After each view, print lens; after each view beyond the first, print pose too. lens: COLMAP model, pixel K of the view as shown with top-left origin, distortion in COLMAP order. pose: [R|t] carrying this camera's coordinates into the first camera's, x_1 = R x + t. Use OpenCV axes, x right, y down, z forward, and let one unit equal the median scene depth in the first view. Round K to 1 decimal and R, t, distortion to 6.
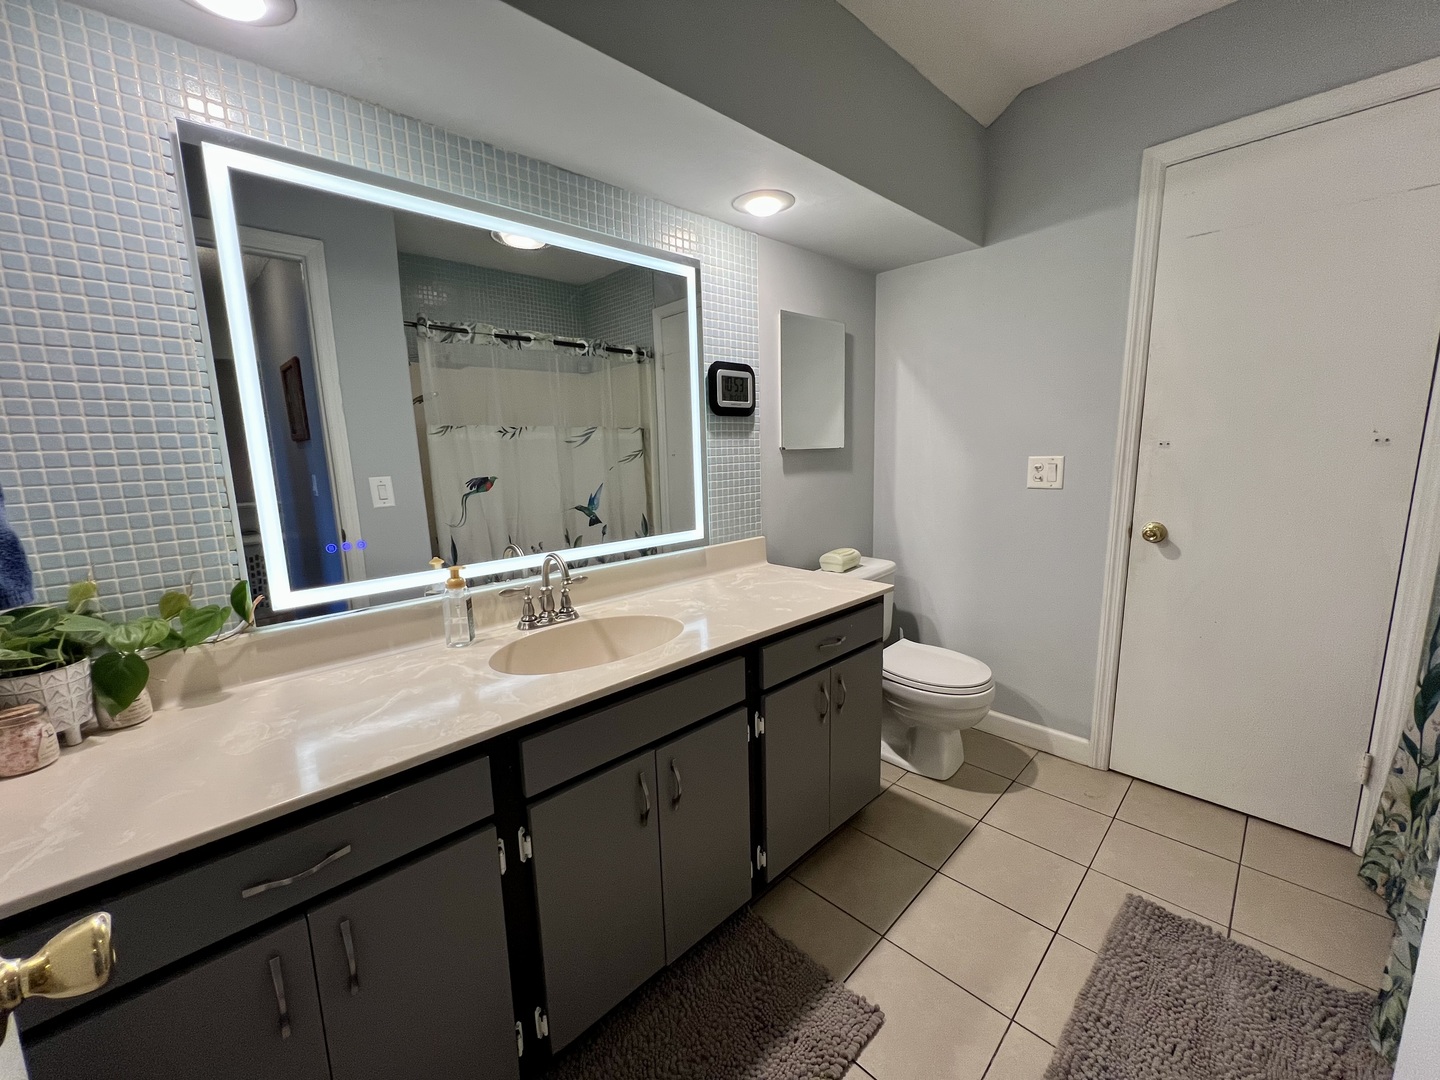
lens RADIAL K [[577.2, 0, 724.3], [0, 577.2, 540.7], [0, 0, 1]] dist [-0.003287, 0.000526]
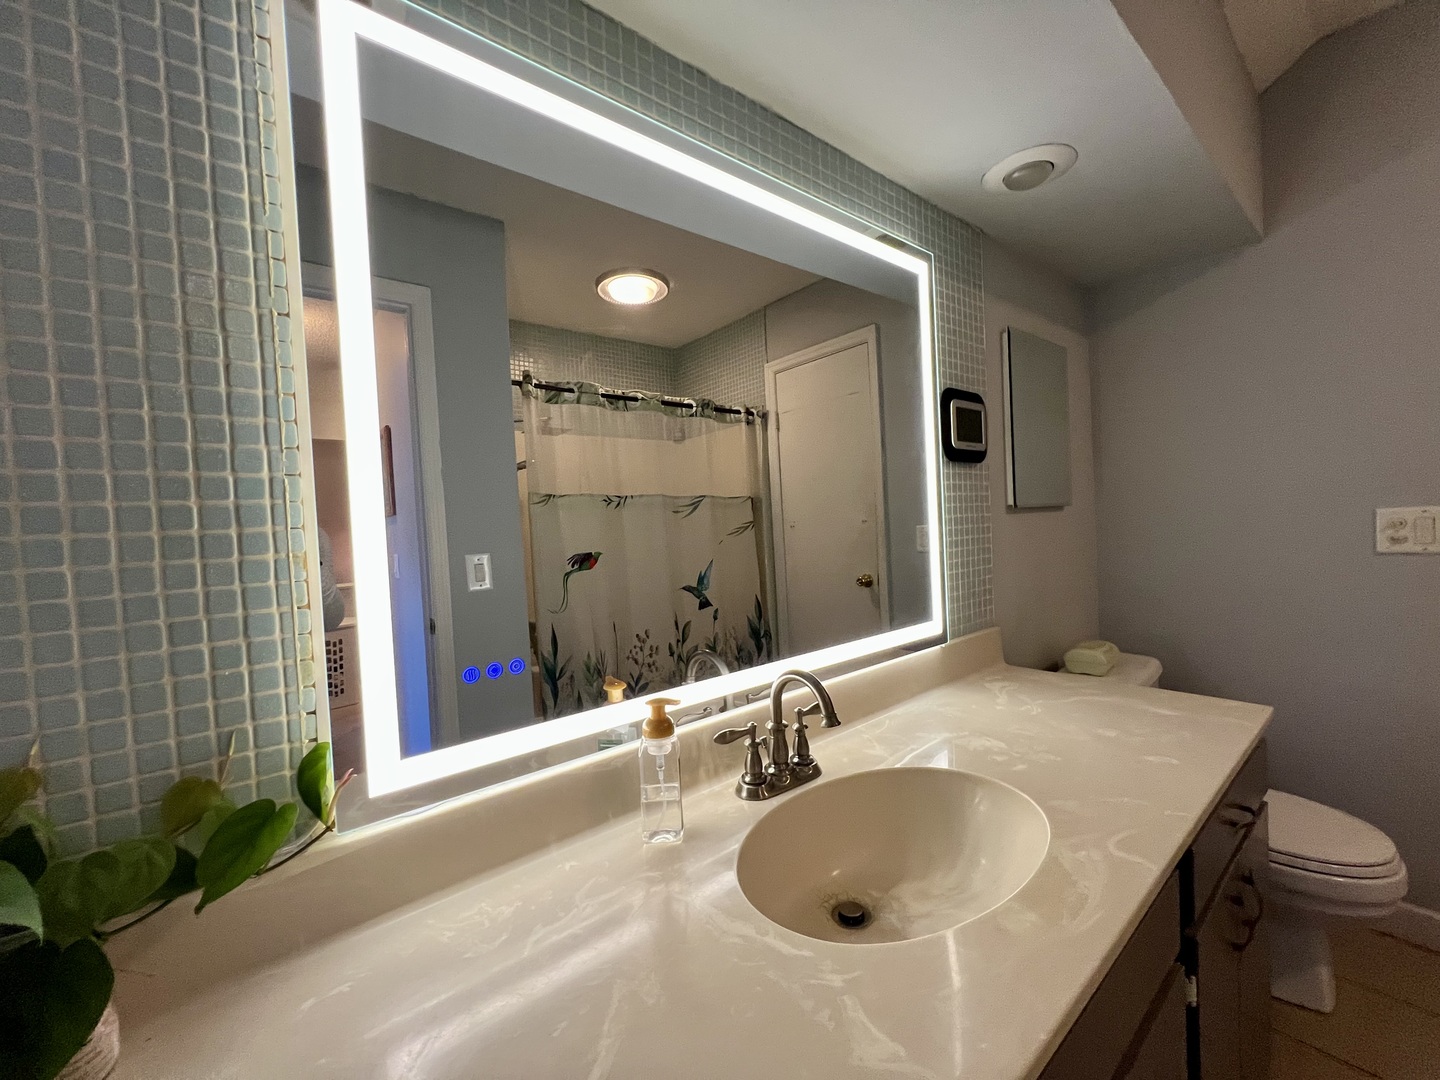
lens RADIAL K [[577.2, 0, 715.9], [0, 577.2, 539.9], [0, 0, 1]] dist [-0.003287, 0.000526]
pose [[0.995843, -0.019802, -0.088910, -0.154628], [0.007841, 0.991097, -0.132910, -0.016078], [0.090750, 0.131661, 0.987132, 0.177043]]
